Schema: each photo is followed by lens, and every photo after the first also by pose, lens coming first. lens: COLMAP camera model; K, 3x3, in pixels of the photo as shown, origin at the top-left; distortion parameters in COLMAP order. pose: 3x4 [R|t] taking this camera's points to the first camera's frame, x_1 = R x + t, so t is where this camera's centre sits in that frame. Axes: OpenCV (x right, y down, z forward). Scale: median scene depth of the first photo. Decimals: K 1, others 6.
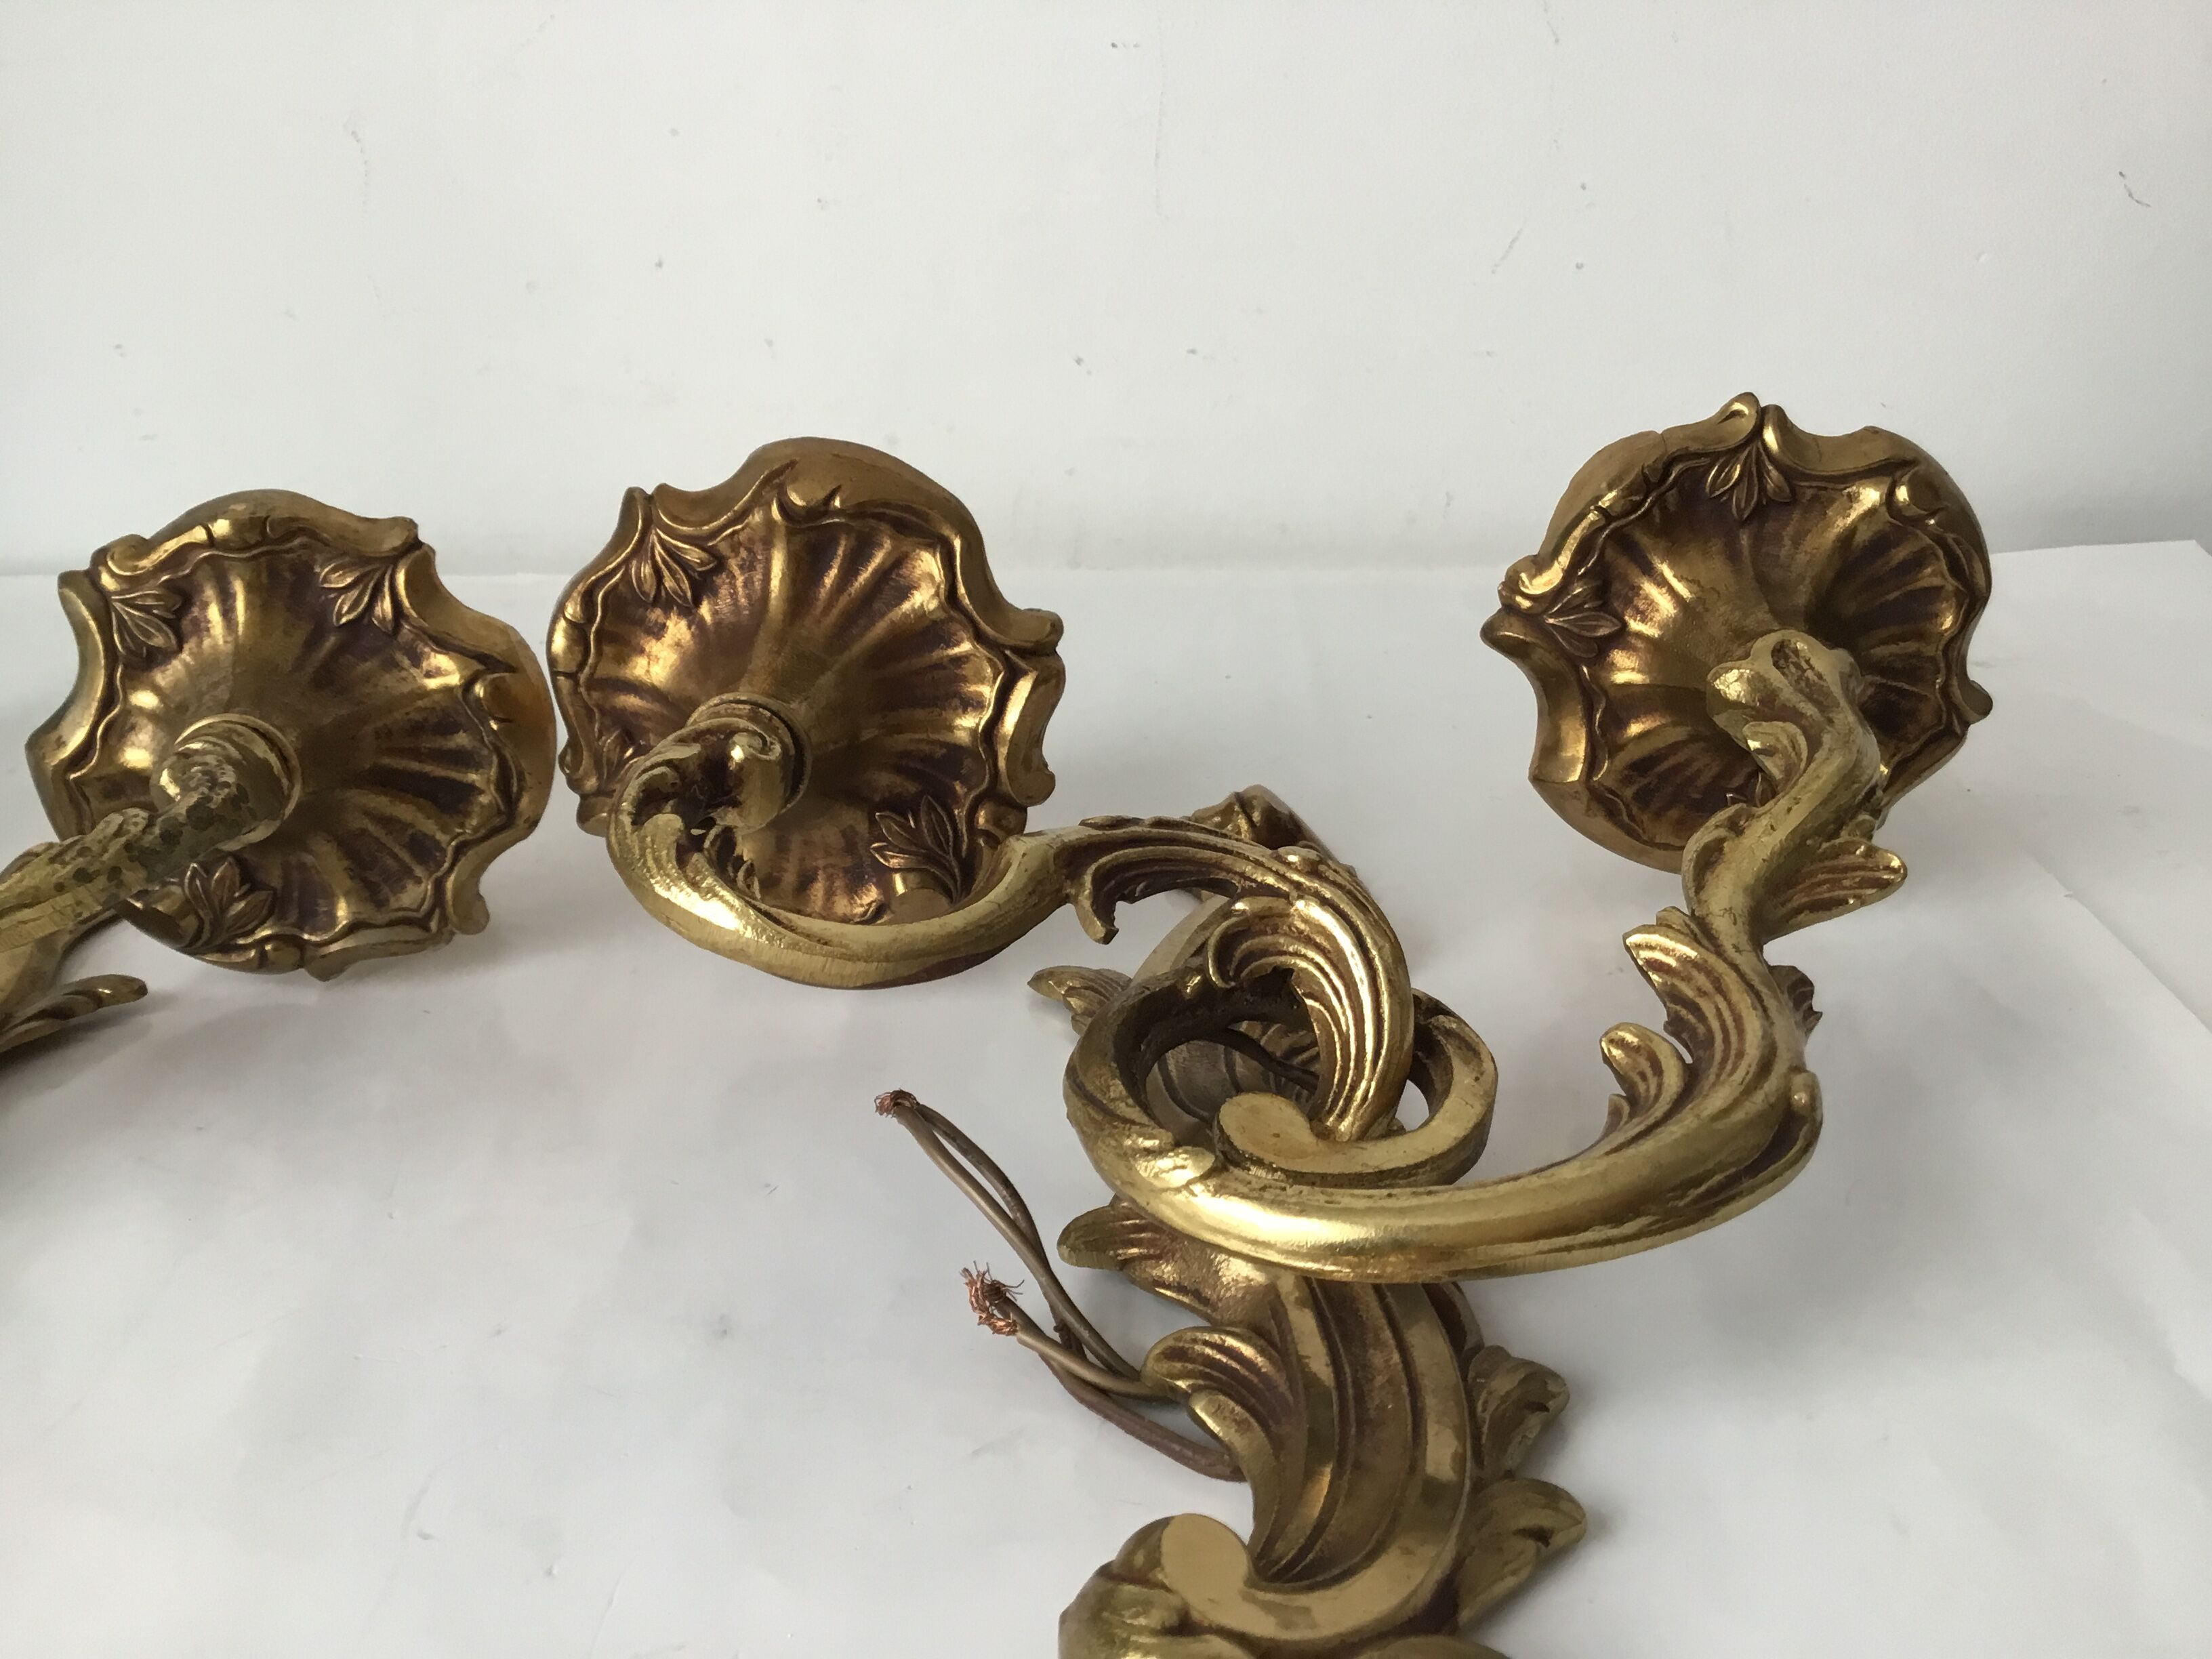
lens RADIAL K [[1974.5, 0, 1109.3], [0, 1974.5, 832.2], [0, 0, 1]] dist [0.134875, -0.287158]
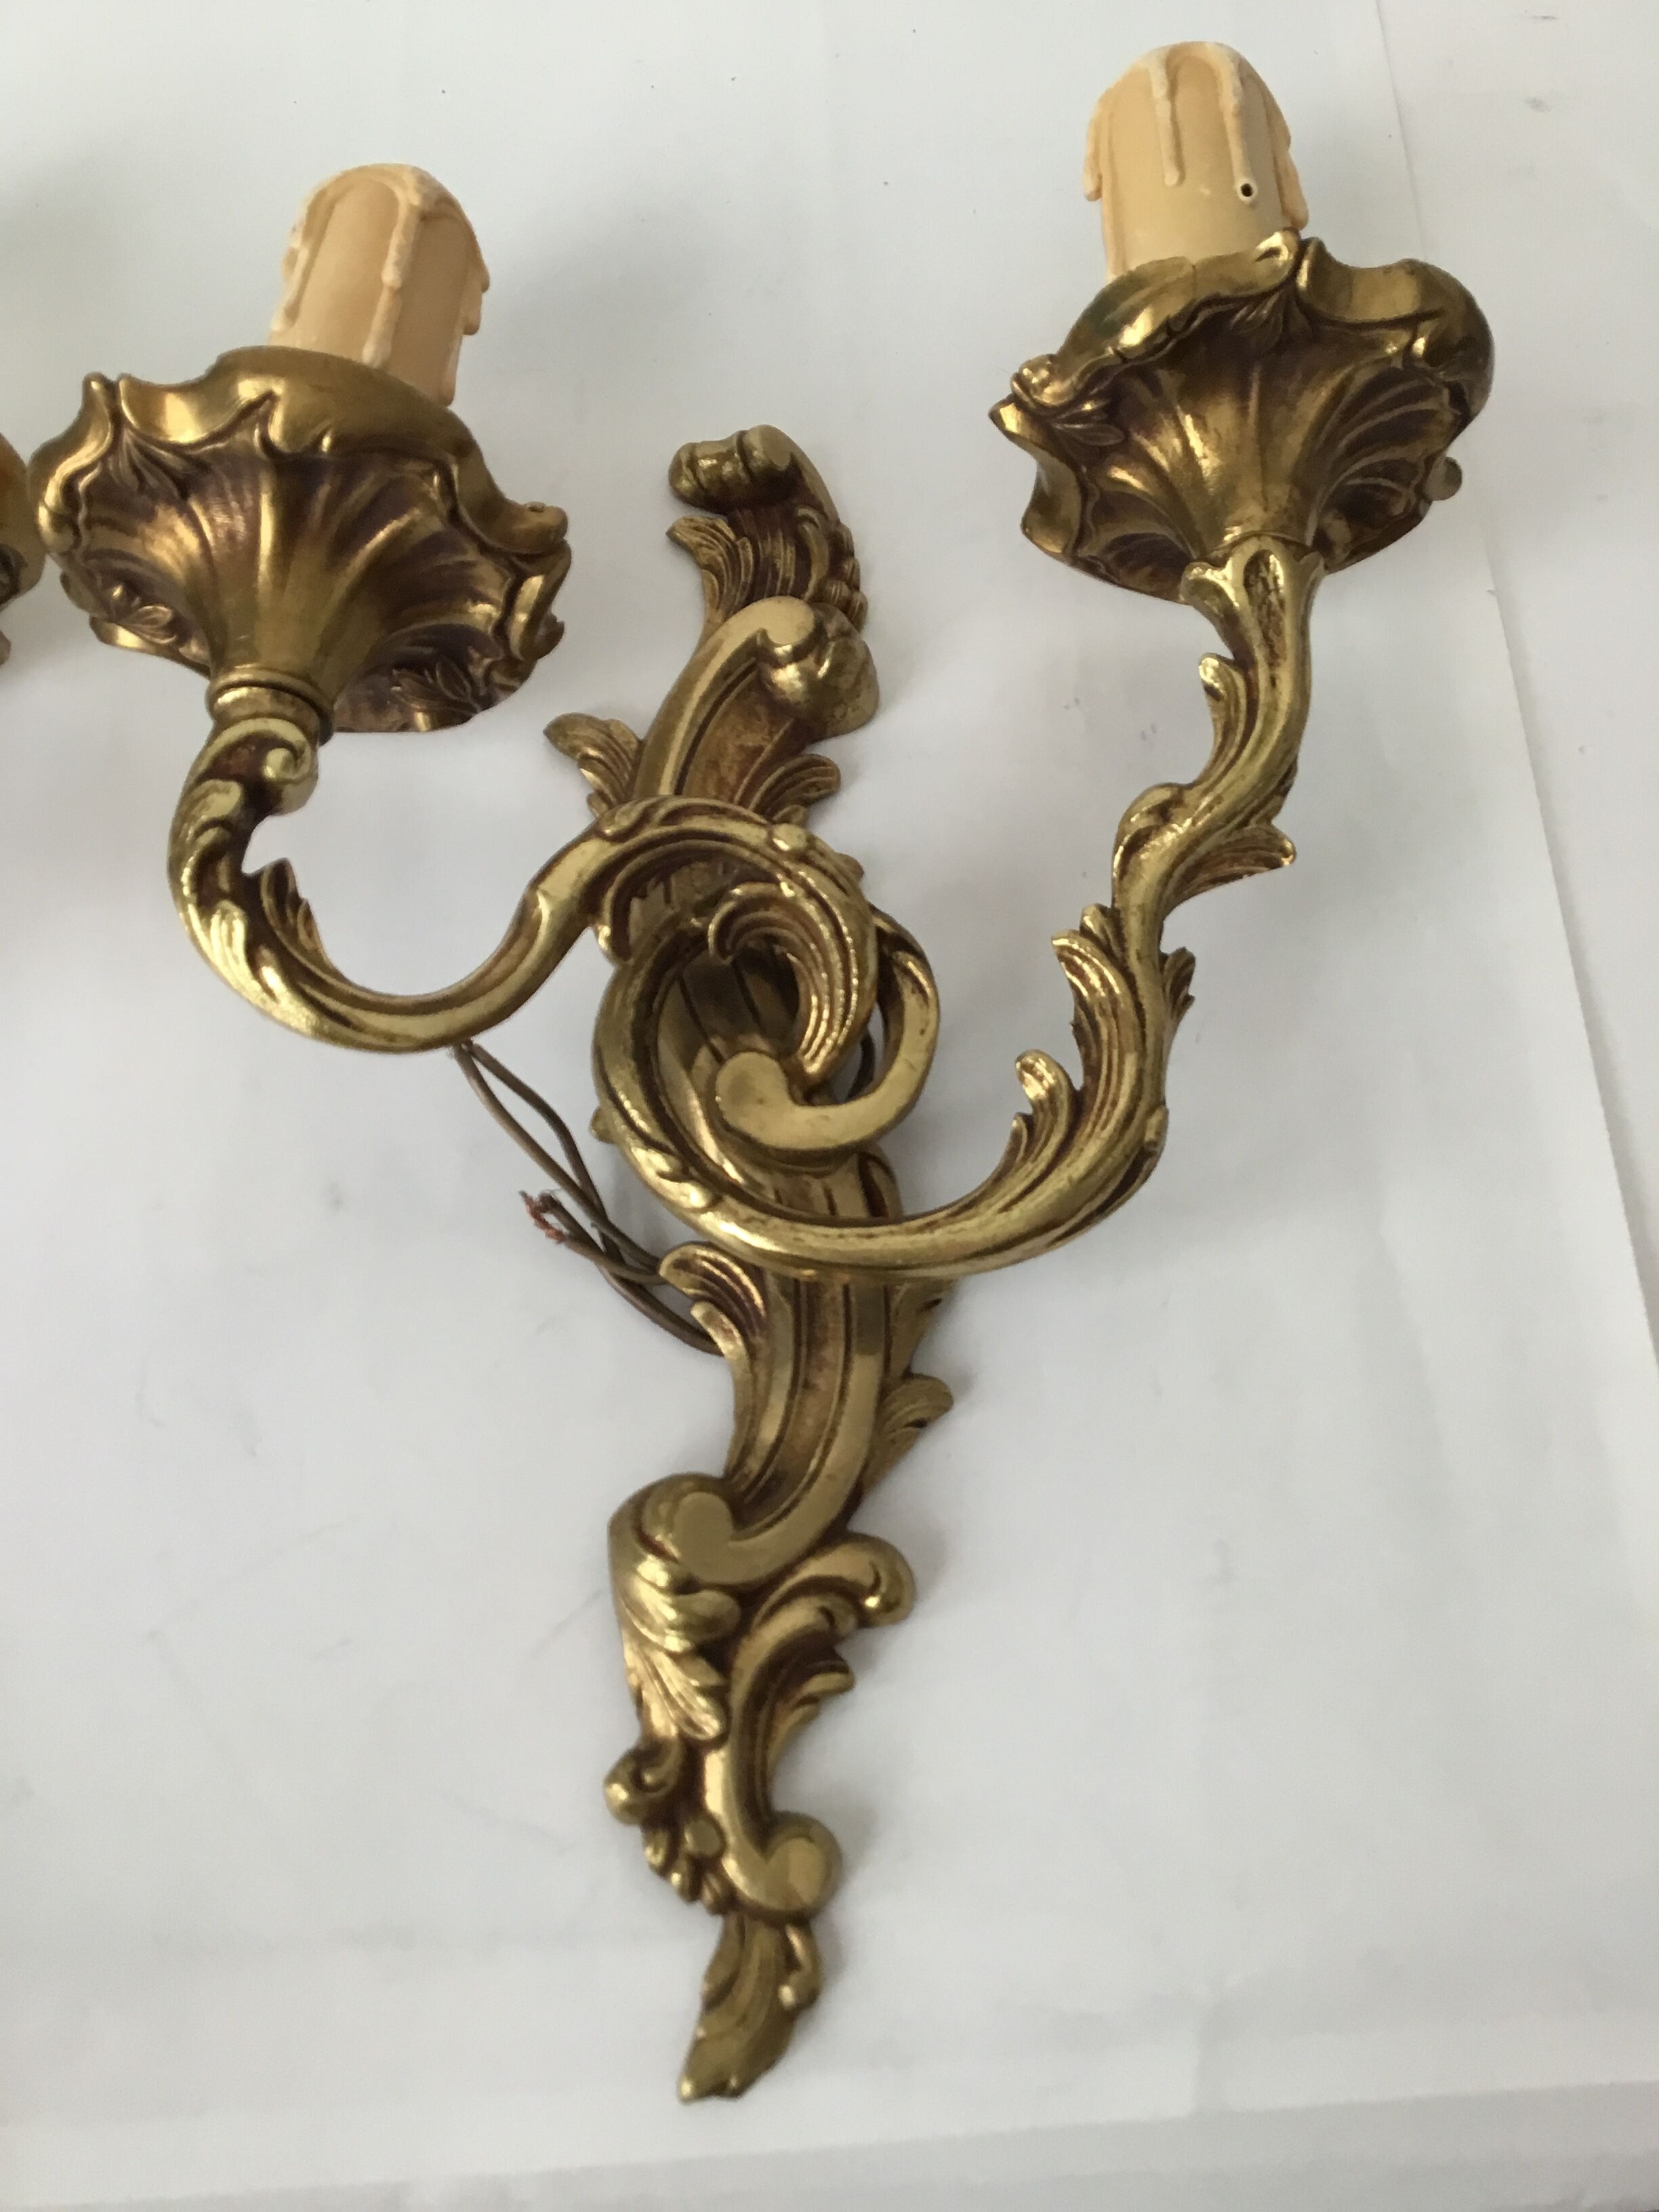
lens RADIAL K [[1974.5, 0, 828.8], [0, 1974.5, 1008.7], [0, 0, 1]] dist [0.134875, -0.287158]
pose [[0.994538, -0.024732, 0.101402, -0.000565], [-0.053254, 0.715315, 0.696770, -0.649097], [-0.089767, -0.698365, 0.710091, 0.107025]]
